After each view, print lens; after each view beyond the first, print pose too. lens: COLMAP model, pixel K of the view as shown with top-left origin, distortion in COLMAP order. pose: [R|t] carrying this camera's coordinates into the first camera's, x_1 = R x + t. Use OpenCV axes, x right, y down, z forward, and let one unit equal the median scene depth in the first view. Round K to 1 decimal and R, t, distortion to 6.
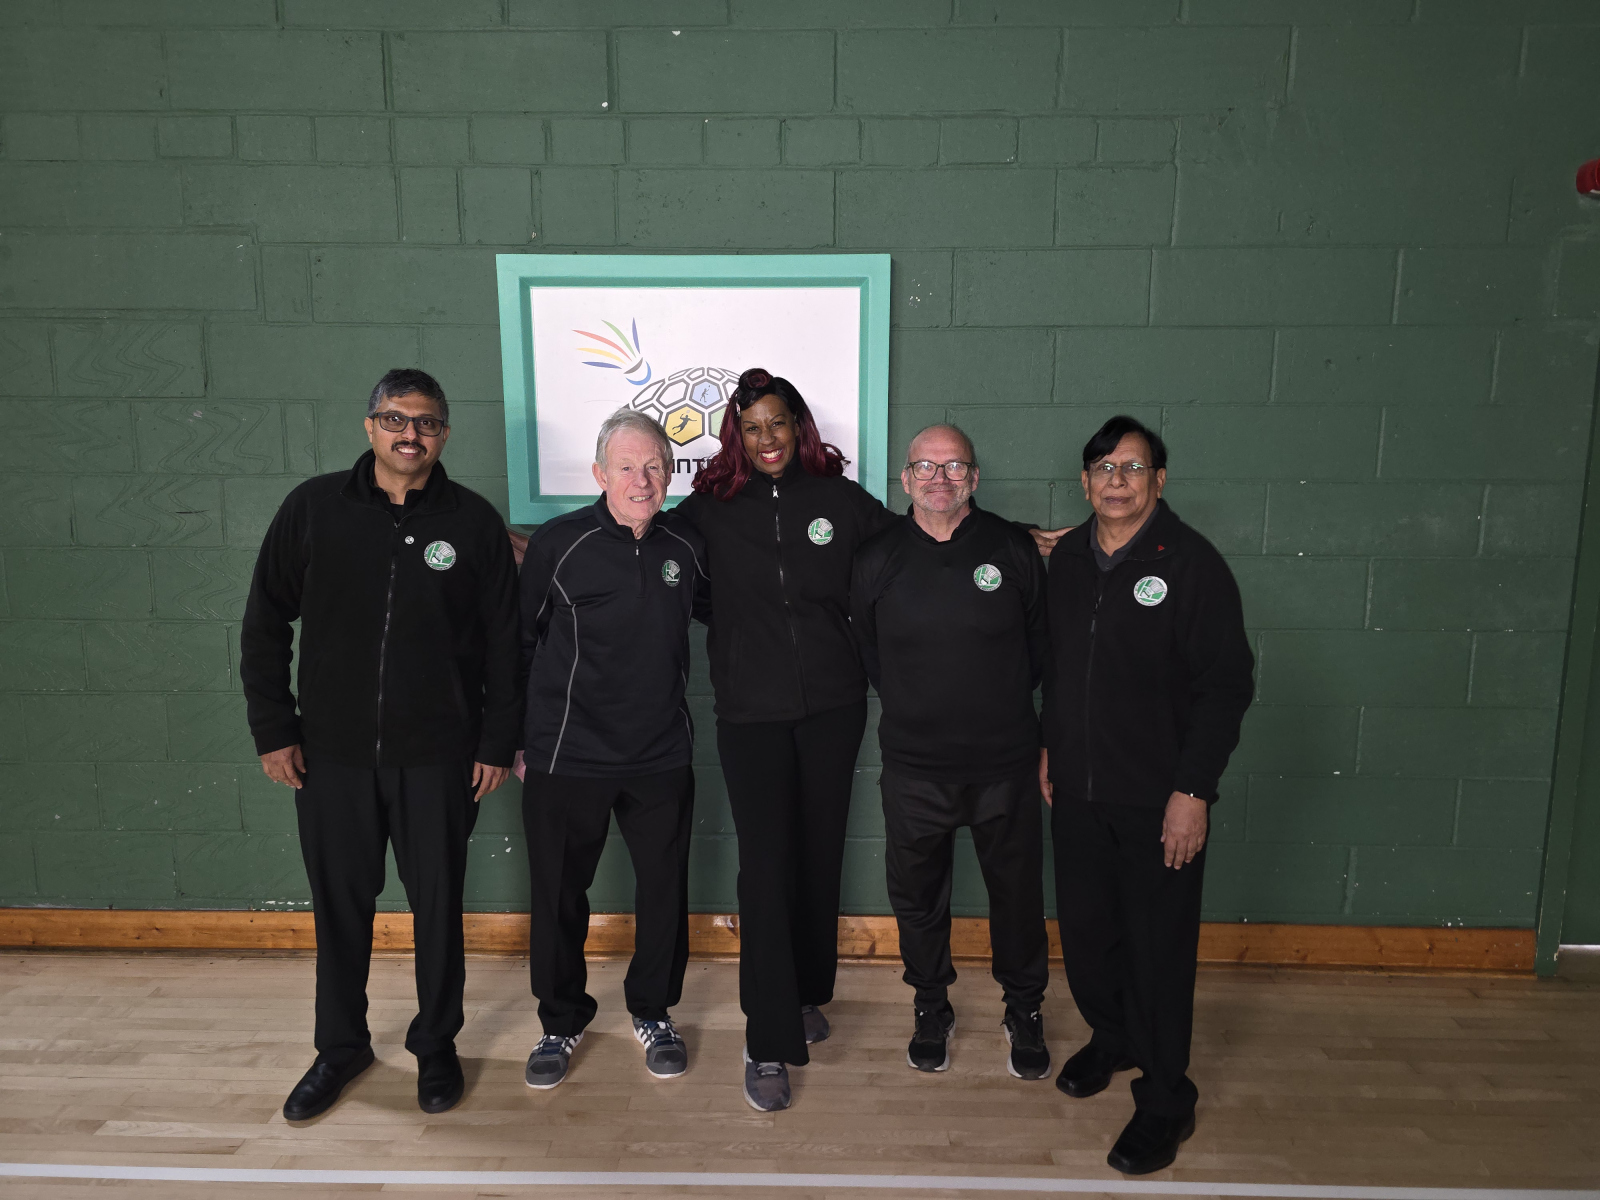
lens RADIAL K [[1087.1, 0, 800.0], [0, 1087.1, 600.0], [0, 0, 1]] dist [0.030562, -0.040668]
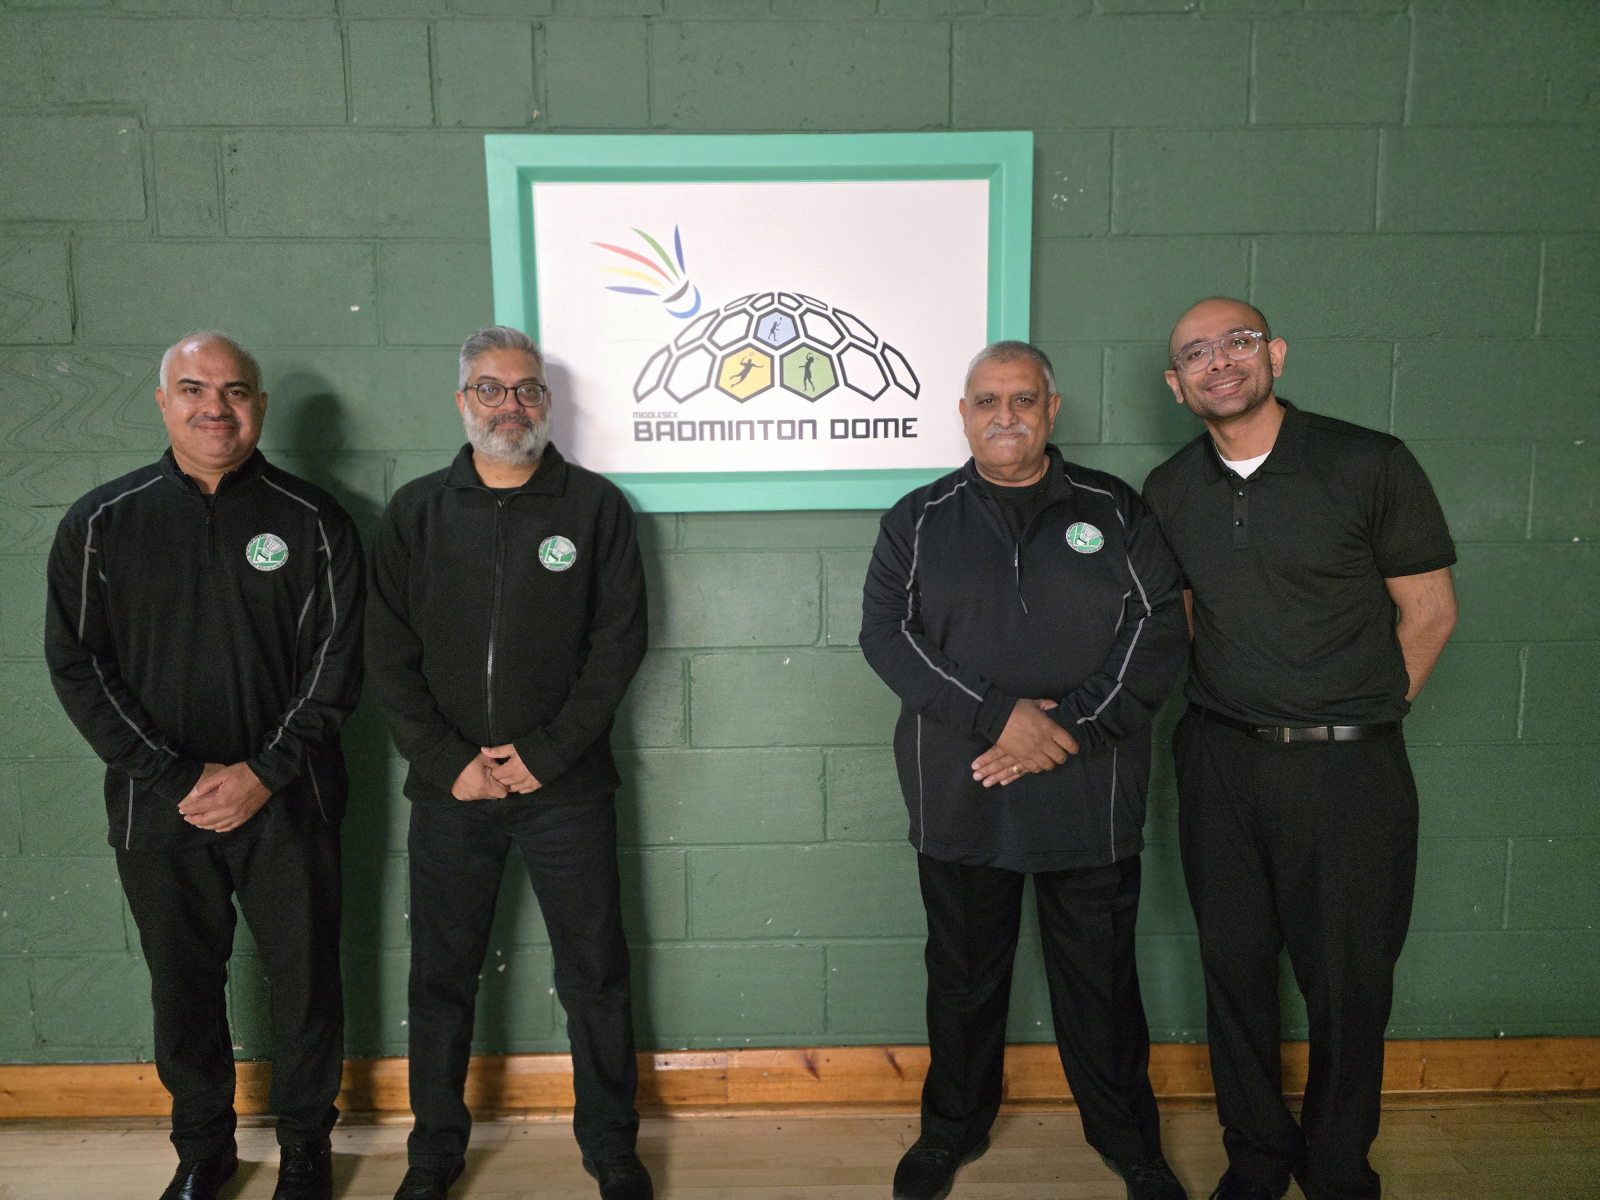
lens RADIAL K [[1087.1, 0, 800.0], [0, 1087.1, 600.0], [0, 0, 1]] dist [0.030562, -0.040668]
pose [[0.999190, -0.017312, 0.036322, -0.100183], [0.018876, 0.998889, -0.043185, 0.022268], [-0.035534, 0.043836, 0.998407, 0.283293]]
